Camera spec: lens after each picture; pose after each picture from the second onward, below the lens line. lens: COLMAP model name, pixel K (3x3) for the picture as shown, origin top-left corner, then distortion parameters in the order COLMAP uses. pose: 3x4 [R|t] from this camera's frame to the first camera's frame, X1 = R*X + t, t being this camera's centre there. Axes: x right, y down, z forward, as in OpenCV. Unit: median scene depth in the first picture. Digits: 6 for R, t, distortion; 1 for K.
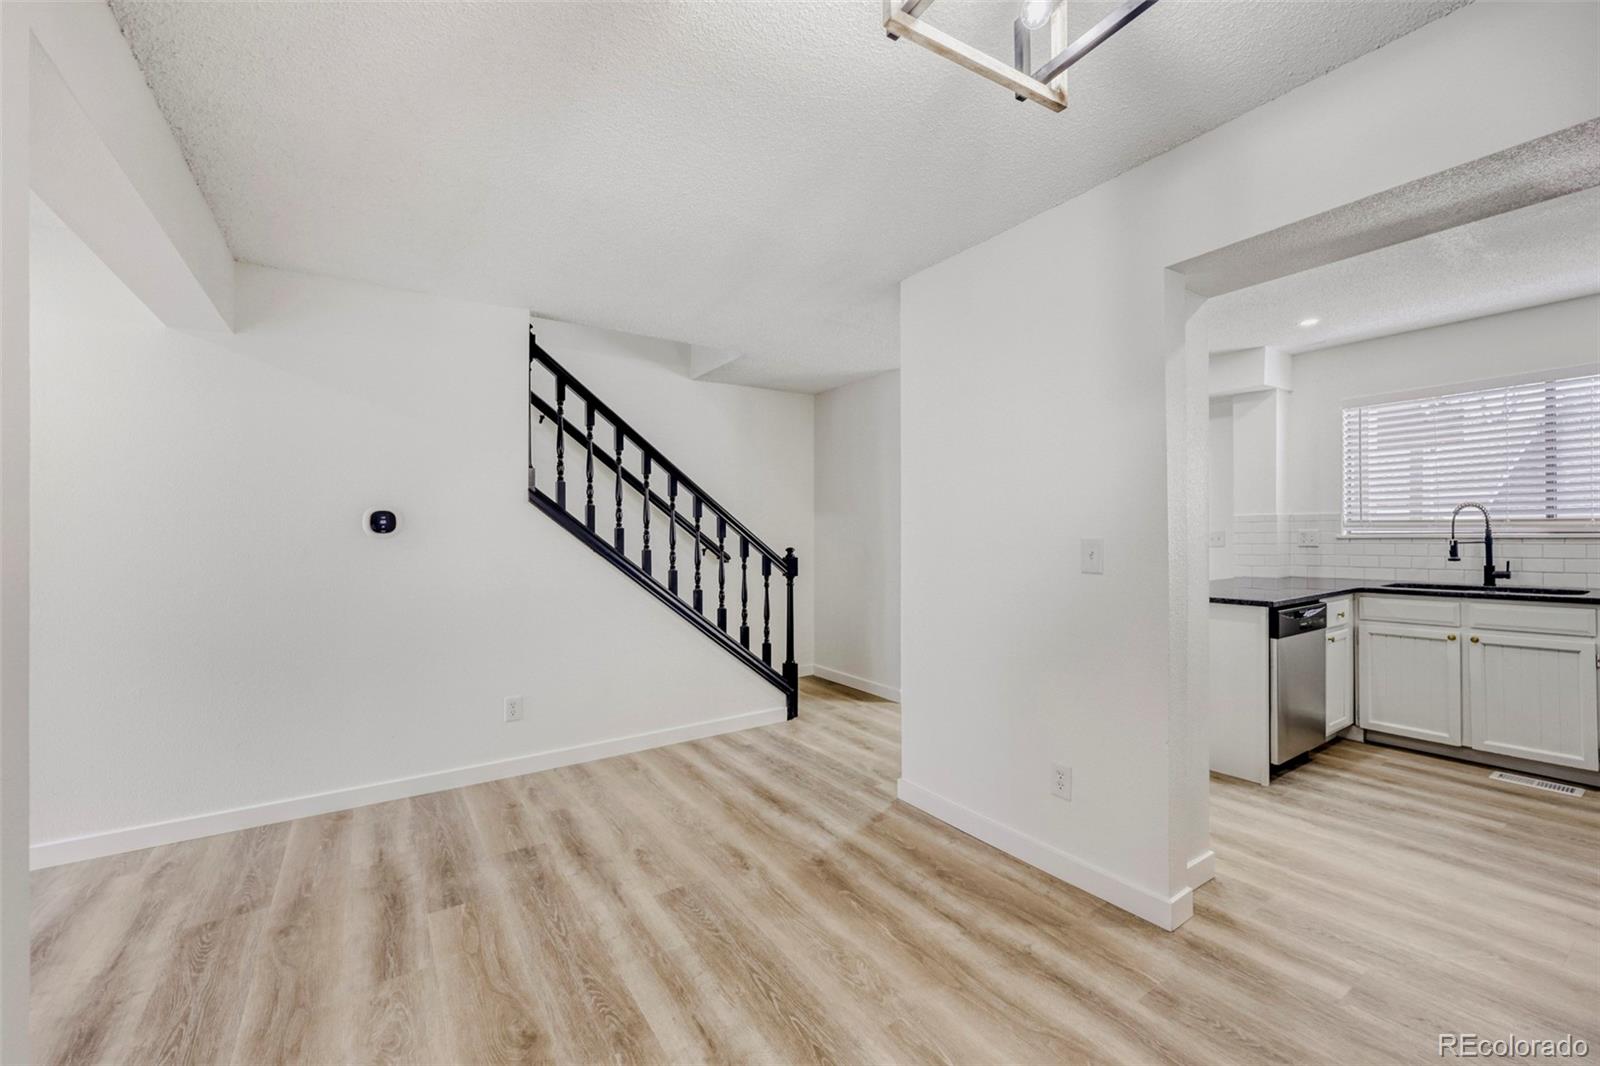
lens RADIAL K [[648.4, 0, 792.3], [0, 648.4, 539.2], [0, 0, 1]] dist [-0.000683, -0.000323]
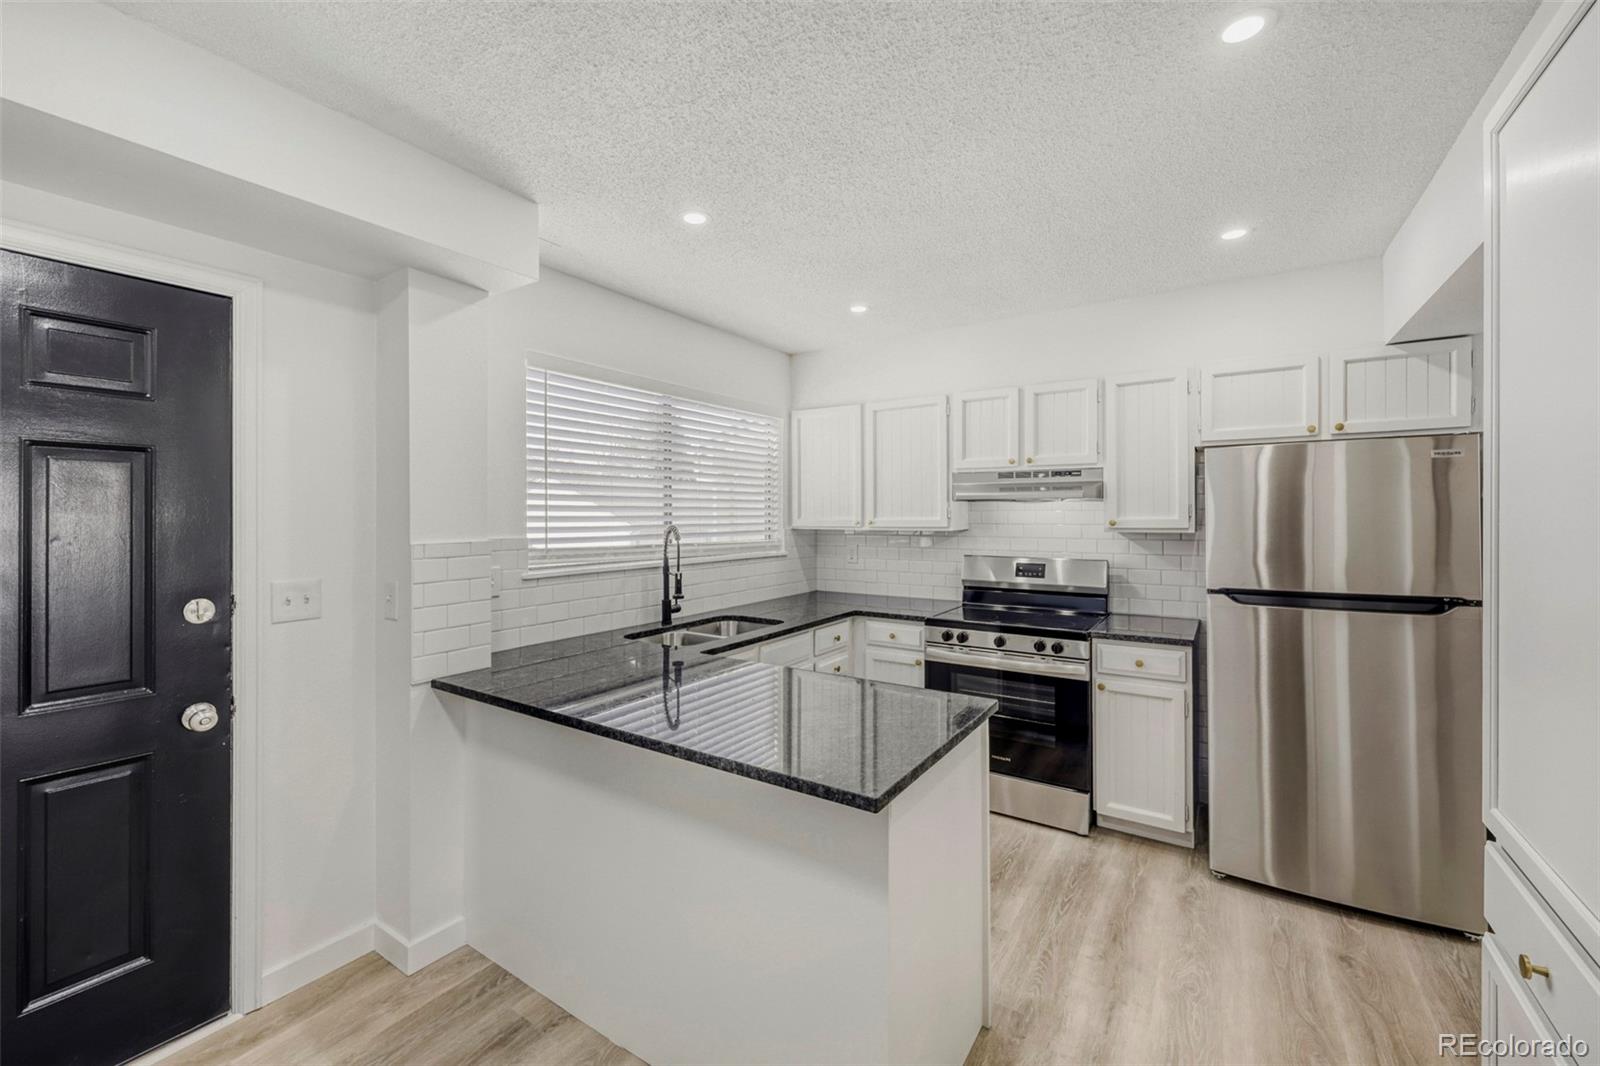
lens RADIAL K [[653.1, 0, 791.3], [0, 653.1, 518.6], [0, 0, 1]] dist [0.002738, -0.000362]
pose [[-0.392179, 0.012396, 0.919806, 0.251087], [0.020097, 0.999786, -0.004904, -0.065299], [-0.919670, 0.016562, -0.392344, 1.338809]]
